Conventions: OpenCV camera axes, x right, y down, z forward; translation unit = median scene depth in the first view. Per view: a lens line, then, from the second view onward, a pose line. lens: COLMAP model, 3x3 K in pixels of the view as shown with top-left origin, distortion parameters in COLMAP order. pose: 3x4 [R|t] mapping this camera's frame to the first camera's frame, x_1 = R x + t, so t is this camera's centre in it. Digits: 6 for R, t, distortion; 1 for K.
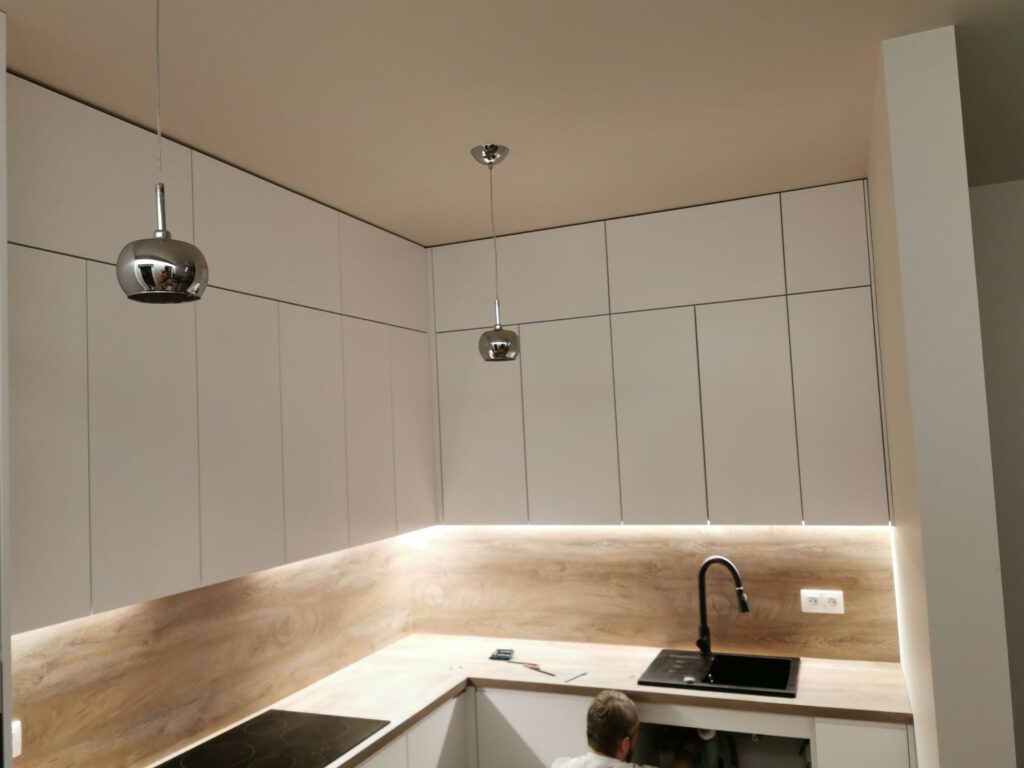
lens RADIAL K [[790.7, 0, 508.3], [0, 790.7, 389.6], [0, 0, 1]] dist [0.066006, -0.083633]
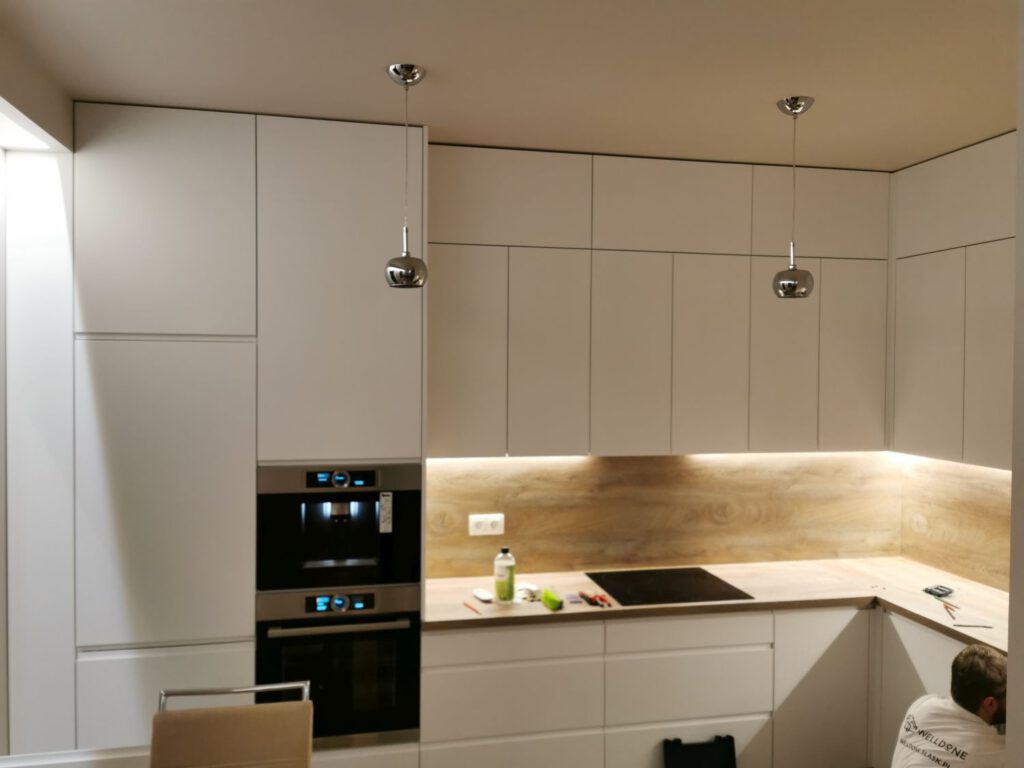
lens RADIAL K [[790.7, 0, 511.6], [0, 790.7, 385.3], [0, 0, 1]] dist [0.066006, -0.083633]
pose [[0.576558, 0.070077, -0.814045, 0.511296], [0.015646, 0.995186, 0.096752, -0.021725], [0.816906, -0.068519, 0.572686, 0.029109]]
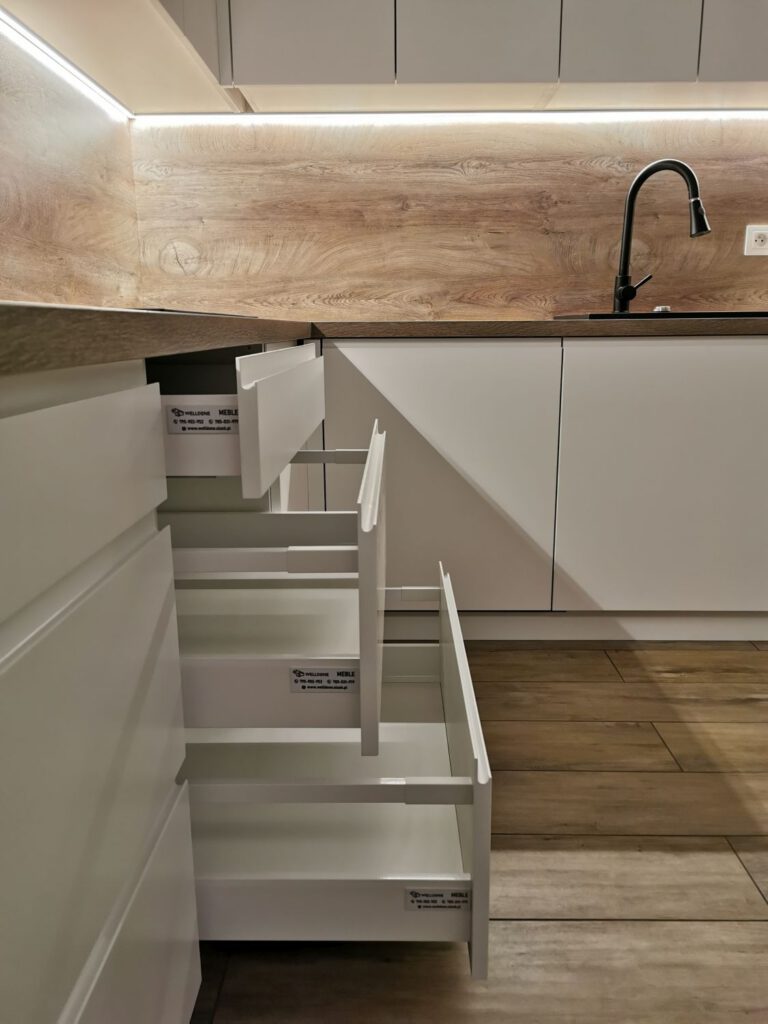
lens RADIAL K [[790.7, 0, 392.3], [0, 790.7, 502.6], [0, 0, 1]] dist [0.066006, -0.083633]
pose [[0.925240, -0.040253, 0.377241, -0.225223], [-0.062135, 0.964850, 0.255350, 0.337620], [-0.374259, -0.259700, 0.890217, 0.414933]]
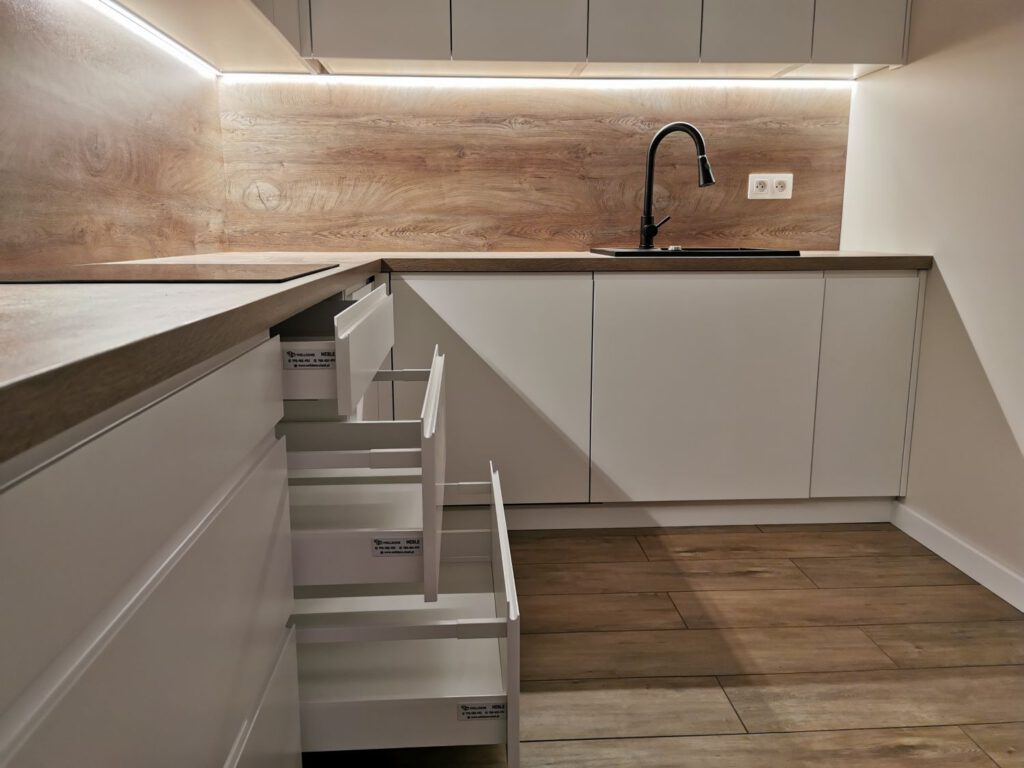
lens RADIAL K [[790.7, 0, 516.0], [0, 790.7, 366.7], [0, 0, 1]] dist [0.066006, -0.083633]
pose [[0.894329, -0.028322, 0.446513, -0.260304], [-0.070370, 0.976669, 0.202895, 0.305496], [-0.441841, -0.212876, 0.871470, 0.319918]]
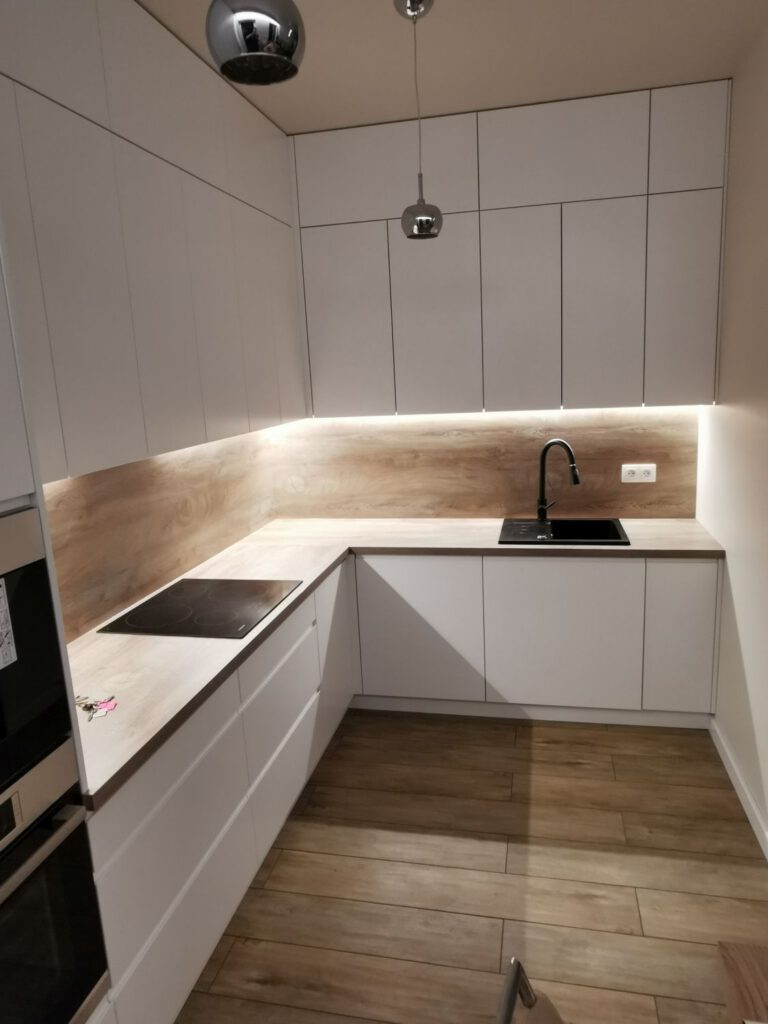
lens RADIAL K [[695.2, 0, 389.8], [0, 695.2, 508.3], [0, 0, 1]] dist [-0.007724, 0.003074]
pose [[0.983184, -0.036155, 0.179005, -0.169450], [-0.009707, 0.968474, 0.248927, 0.059479], [-0.182362, -0.246479, 0.951836, 0.056645]]
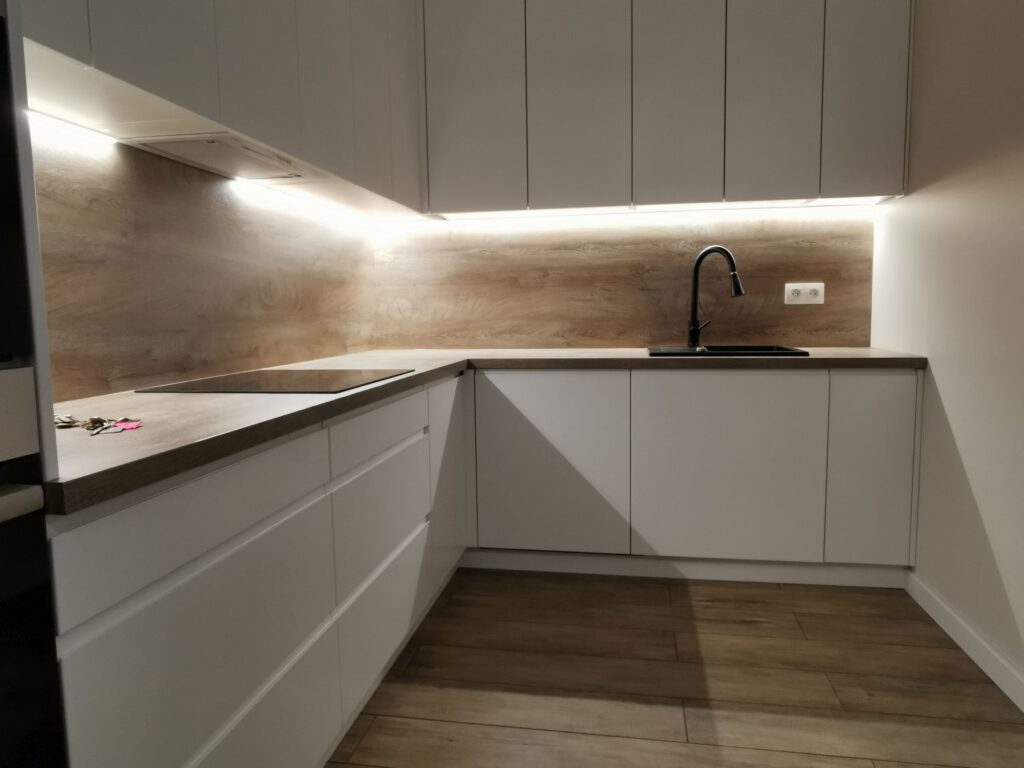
lens RADIAL K [[695.2, 0, 513.6], [0, 695.2, 378.0], [0, 0, 1]] dist [-0.007724, 0.003074]
pose [[0.974163, 0.010858, 0.225585, -0.183251], [-0.045175, 0.988025, 0.147530, 0.261363], [-0.221282, -0.153909, 0.962988, 0.196207]]
